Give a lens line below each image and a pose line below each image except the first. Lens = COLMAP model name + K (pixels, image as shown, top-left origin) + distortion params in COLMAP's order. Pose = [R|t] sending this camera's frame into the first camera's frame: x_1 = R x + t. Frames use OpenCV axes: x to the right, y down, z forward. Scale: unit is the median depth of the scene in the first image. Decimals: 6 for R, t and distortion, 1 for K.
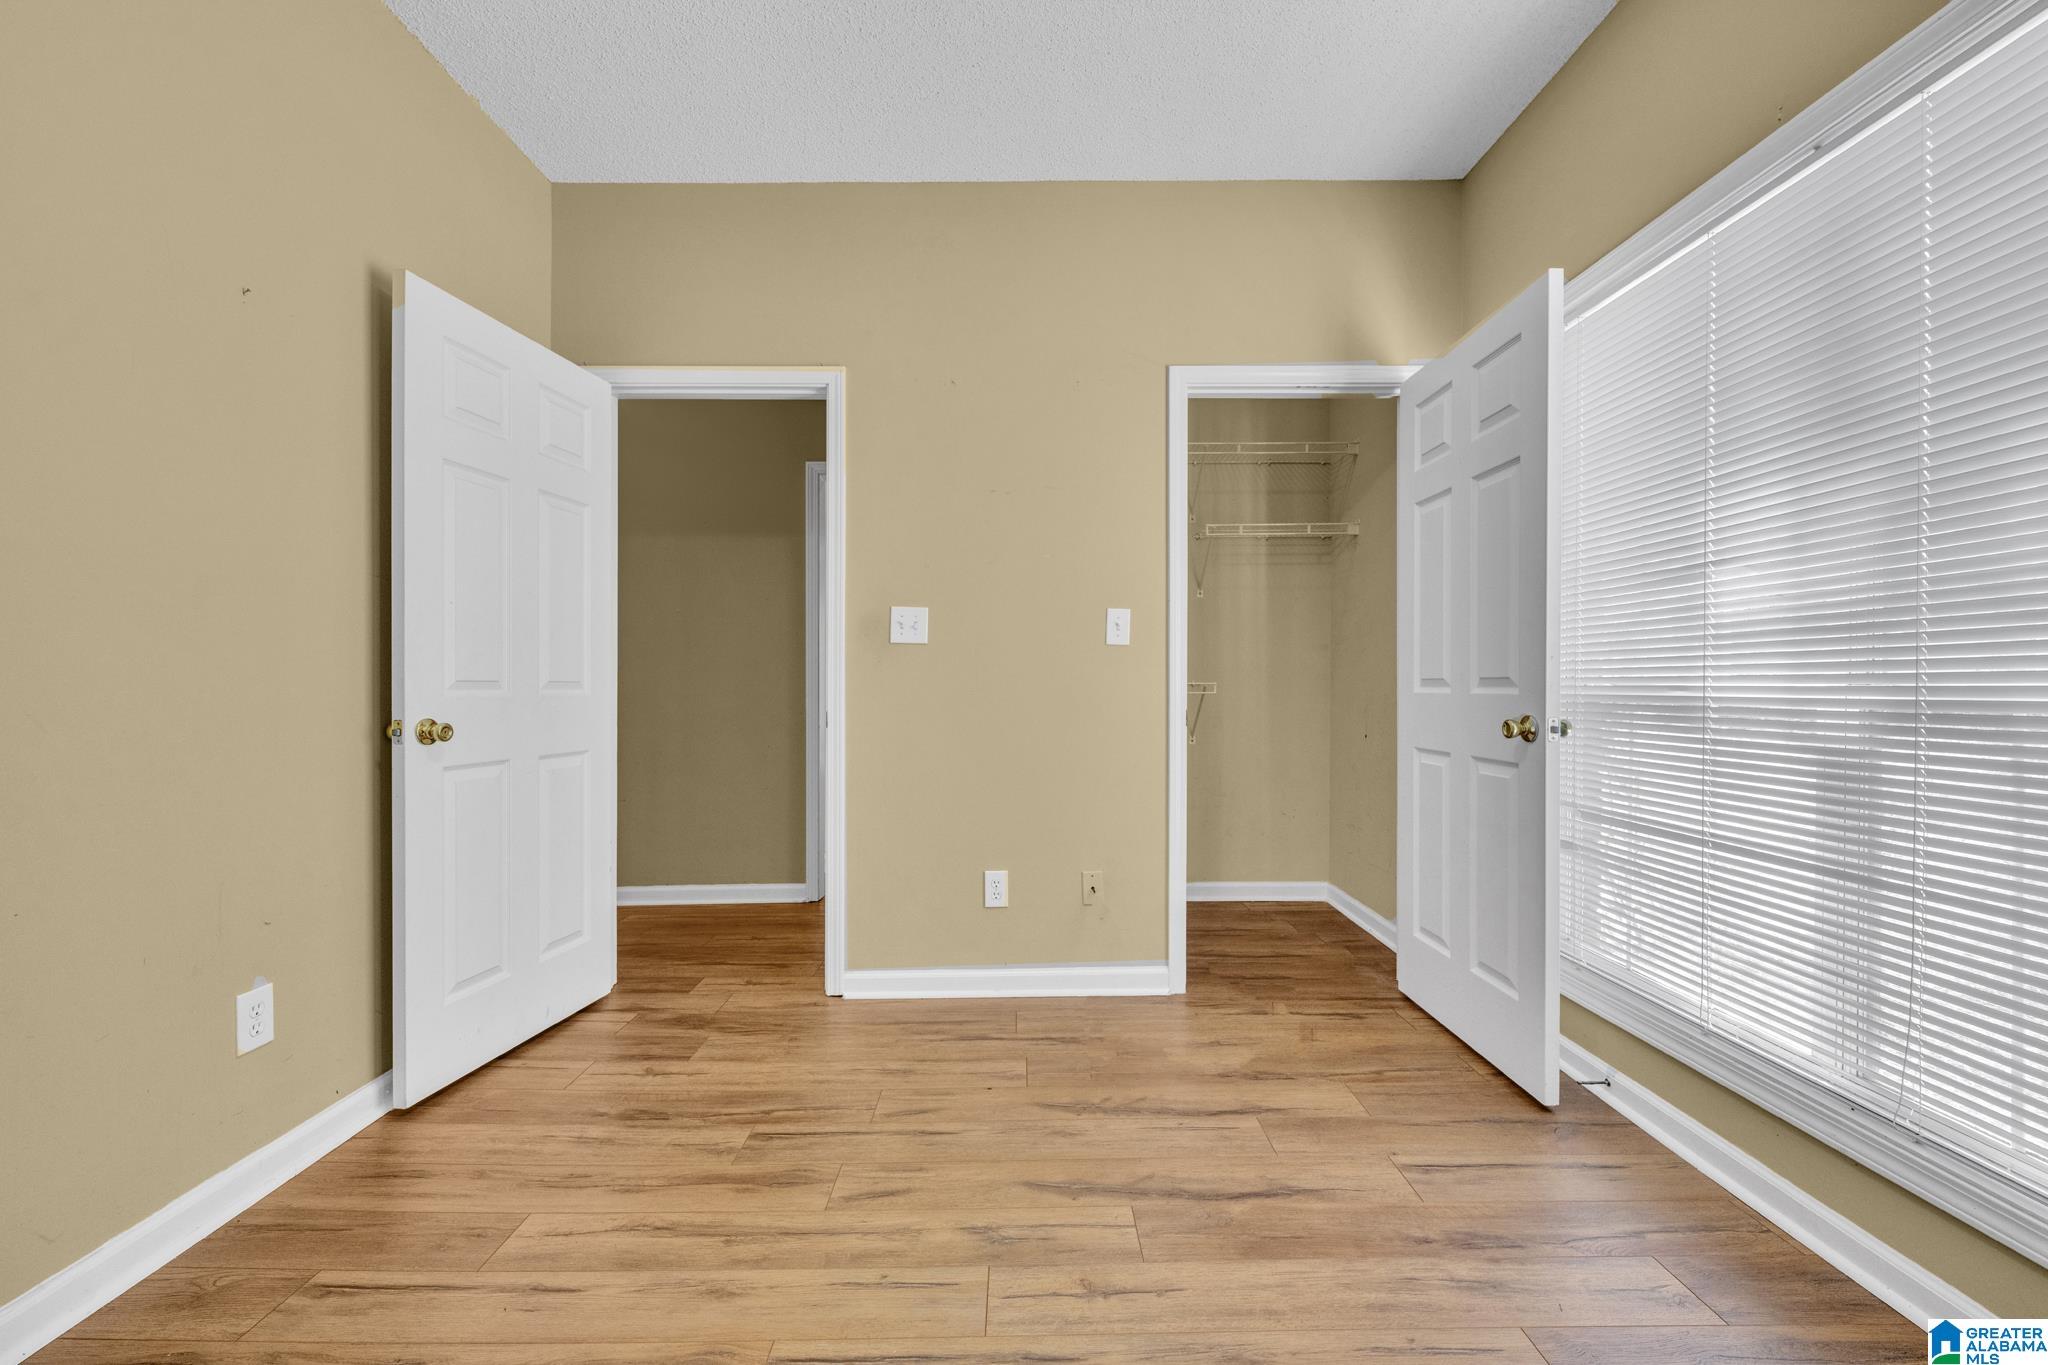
lens RADIAL K [[807.0, 0, 1024.2], [0, 807.0, 691.0], [0, 0, 1]] dist [-0.000326, -0.000084]
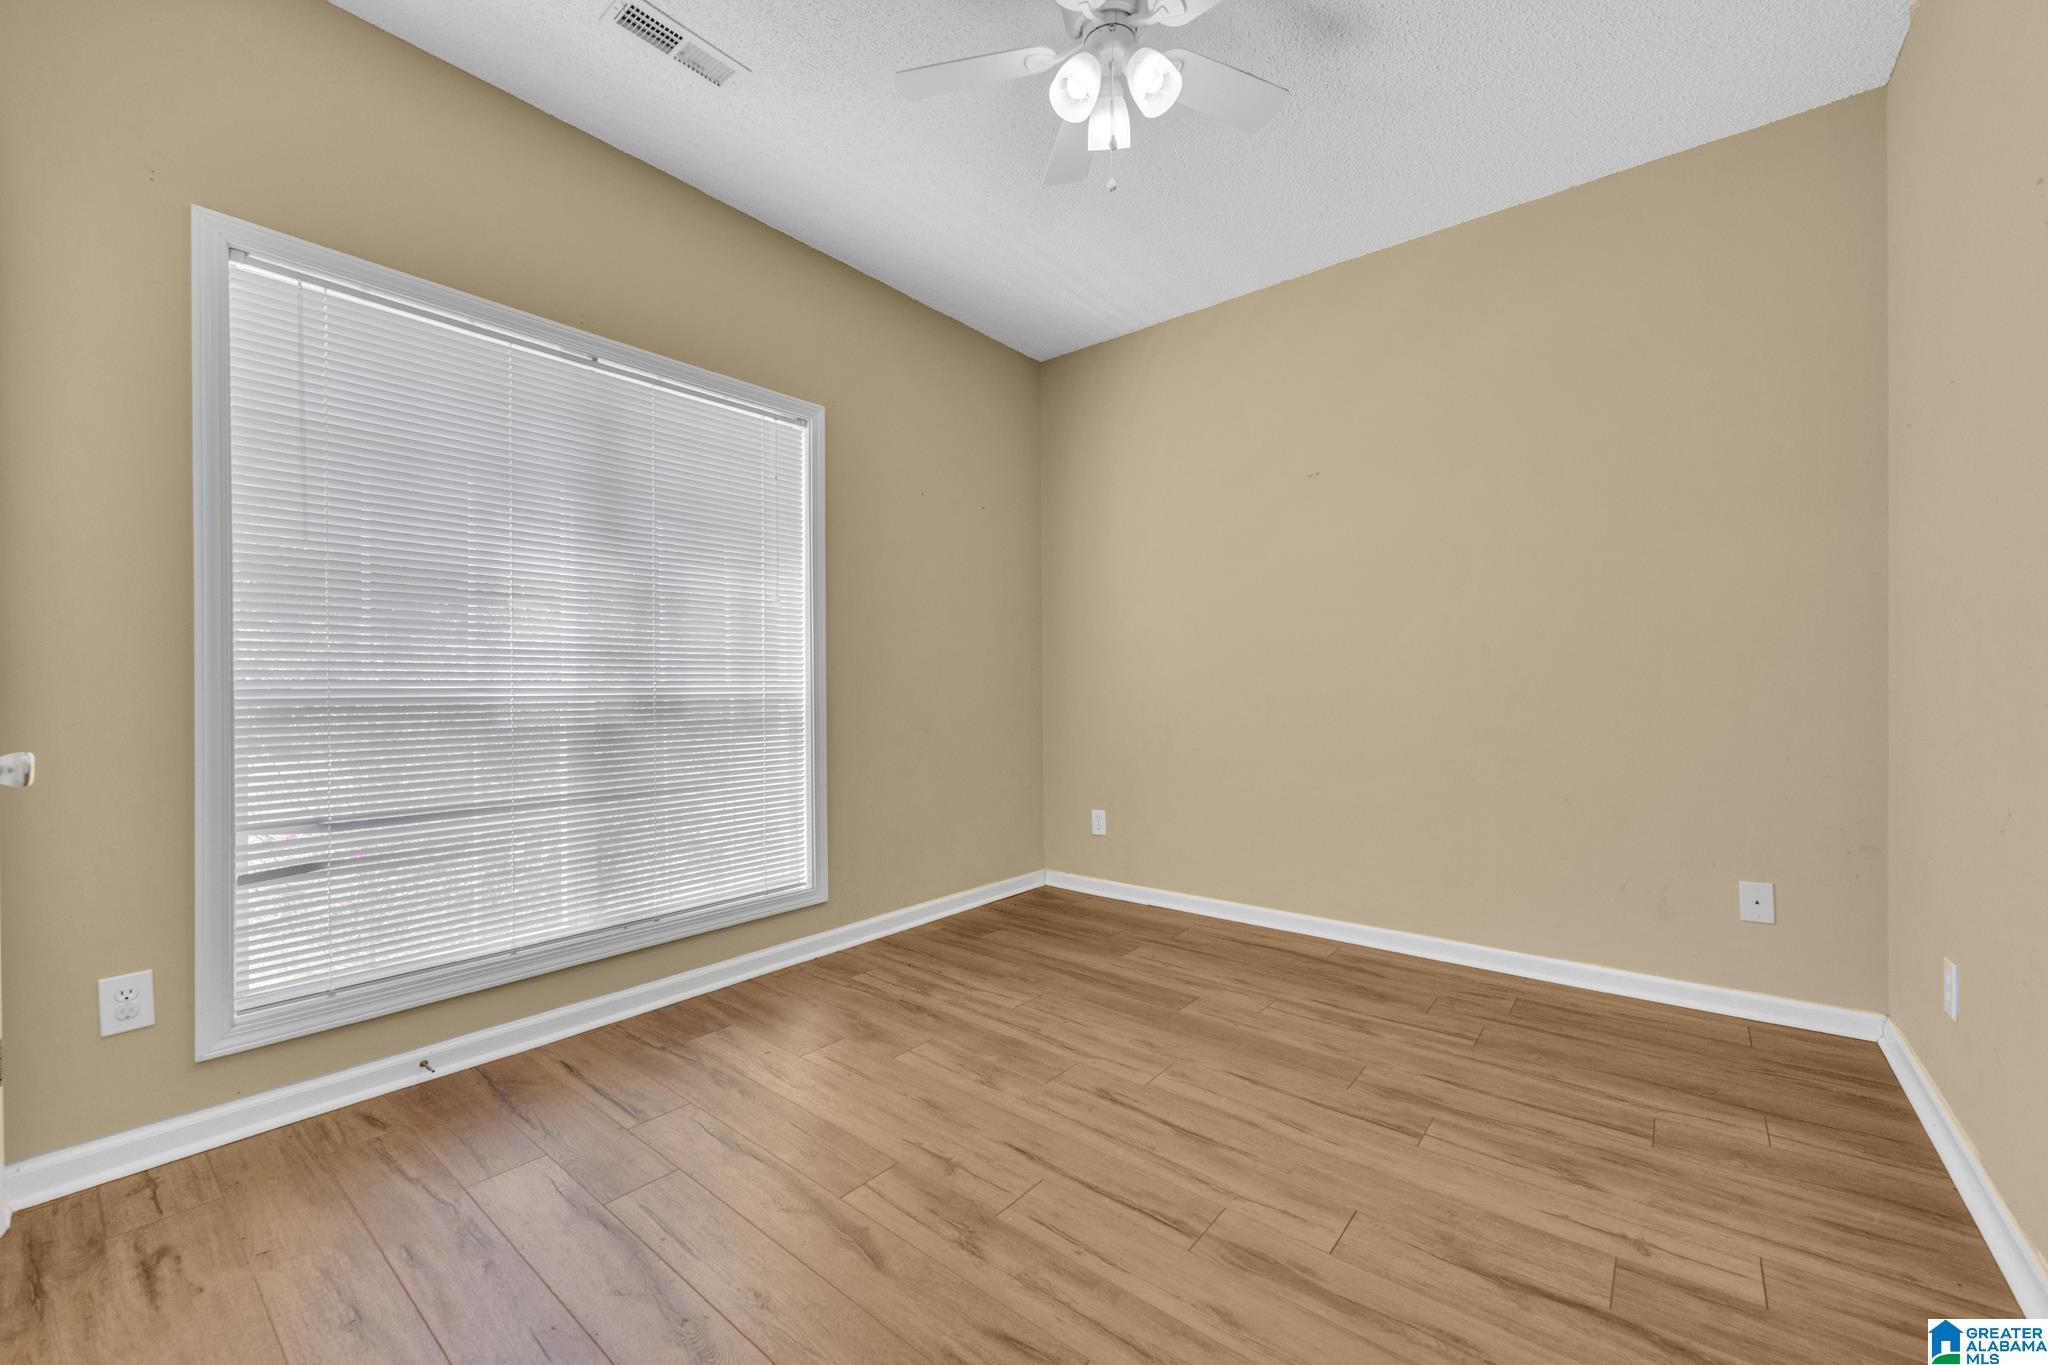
lens RADIAL K [[807.0, 0, 1024.2], [0, 807.0, 691.0], [0, 0, 1]] dist [-0.000326, -0.000084]
pose [[-0.776517, 0.002128, 0.630093, -0.776776], [0.006554, 0.999967, 0.004700, -0.006207], [-0.630063, 0.007779, -0.776505, 1.845474]]
